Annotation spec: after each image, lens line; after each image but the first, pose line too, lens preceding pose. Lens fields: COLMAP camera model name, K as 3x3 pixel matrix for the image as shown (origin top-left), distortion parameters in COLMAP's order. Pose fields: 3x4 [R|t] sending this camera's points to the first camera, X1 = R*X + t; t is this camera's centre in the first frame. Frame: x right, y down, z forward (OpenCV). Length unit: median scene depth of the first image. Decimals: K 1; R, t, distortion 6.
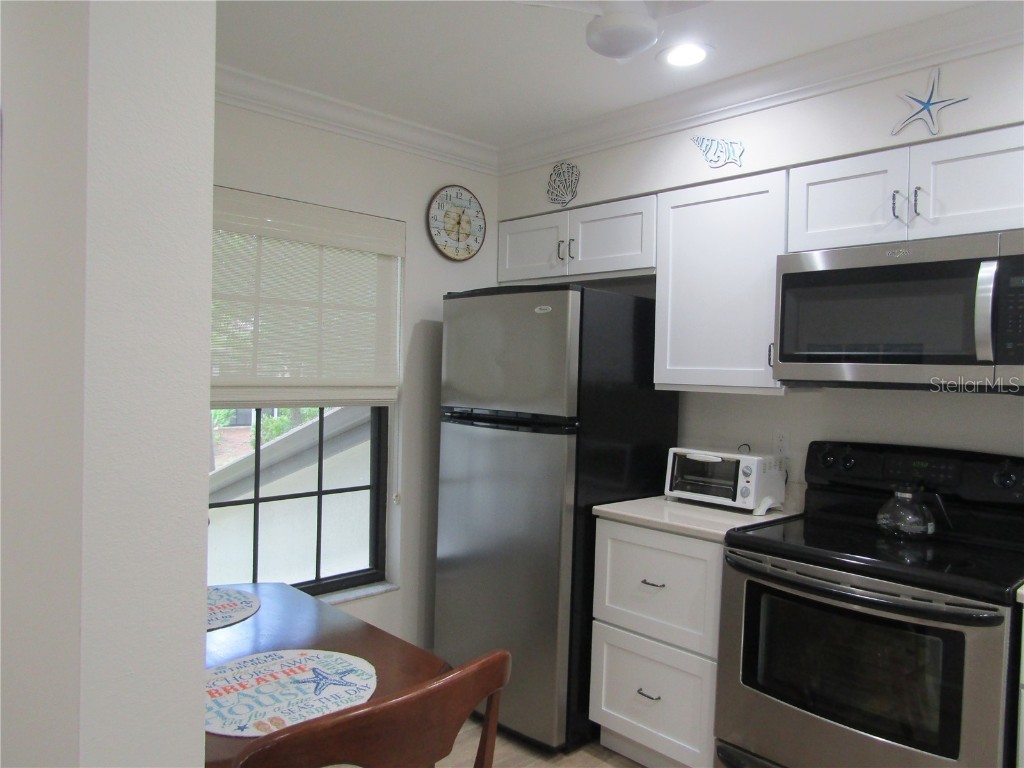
lens RADIAL K [[731.5, 0, 512.0], [0, 731.5, 384.0], [0, 0, 1]] dist [-0.006146, 0.000482]
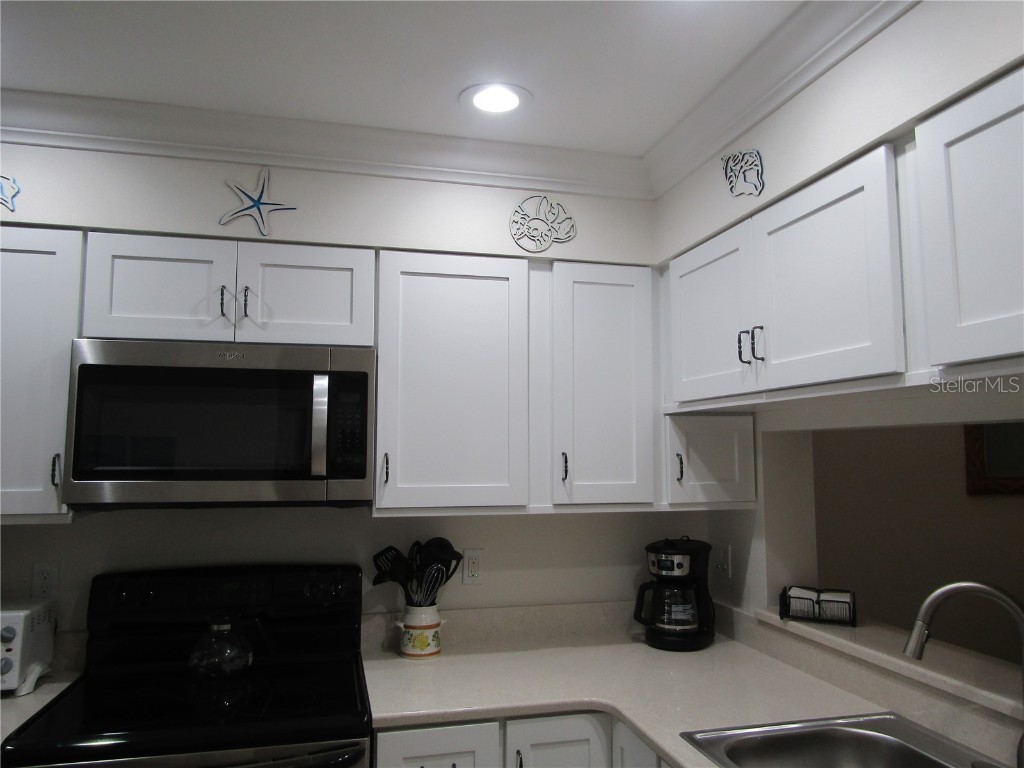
lens RADIAL K [[731.5, 0, 512.0], [0, 731.5, 384.0], [0, 0, 1]] dist [-0.006146, 0.000482]
pose [[0.493945, 0.059334, 0.867466, -0.075655], [0.029859, 0.995923, -0.085122, -0.057534], [-0.868980, 0.067947, 0.490160, 0.261371]]
